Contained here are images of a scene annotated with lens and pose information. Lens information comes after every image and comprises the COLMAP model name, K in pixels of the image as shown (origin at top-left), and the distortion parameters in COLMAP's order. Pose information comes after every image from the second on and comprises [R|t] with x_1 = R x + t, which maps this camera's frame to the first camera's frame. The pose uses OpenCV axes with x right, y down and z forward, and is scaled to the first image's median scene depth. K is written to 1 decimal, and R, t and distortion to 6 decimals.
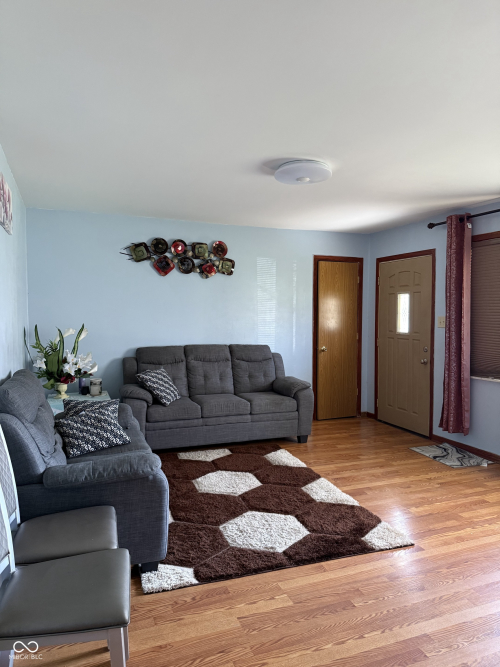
lens RADIAL K [[477.3, 0, 250.0], [0, 477.3, 333.5], [0, 0, 1]] dist [0.000366, 0.000895]
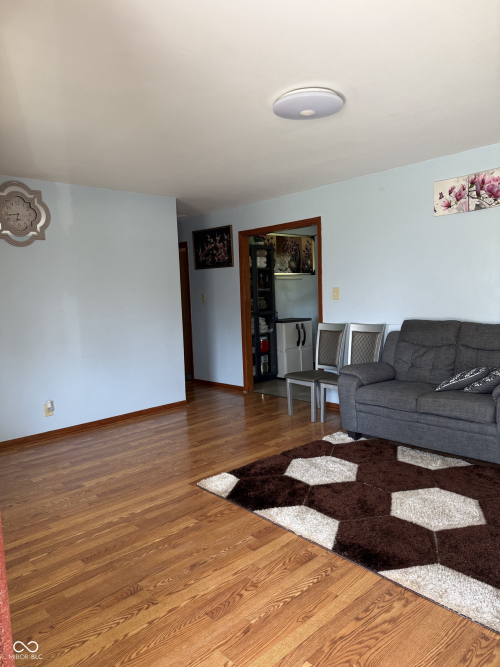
lens RADIAL K [[477.3, 0, 250.0], [0, 477.3, 333.5], [0, 0, 1]] dist [0.000366, 0.000895]
pose [[-0.924864, 0.055053, -0.376293, 0.515489], [0.006827, 0.991710, 0.128311, -0.052218], [0.380238, 0.116101, -0.917573, 1.671250]]
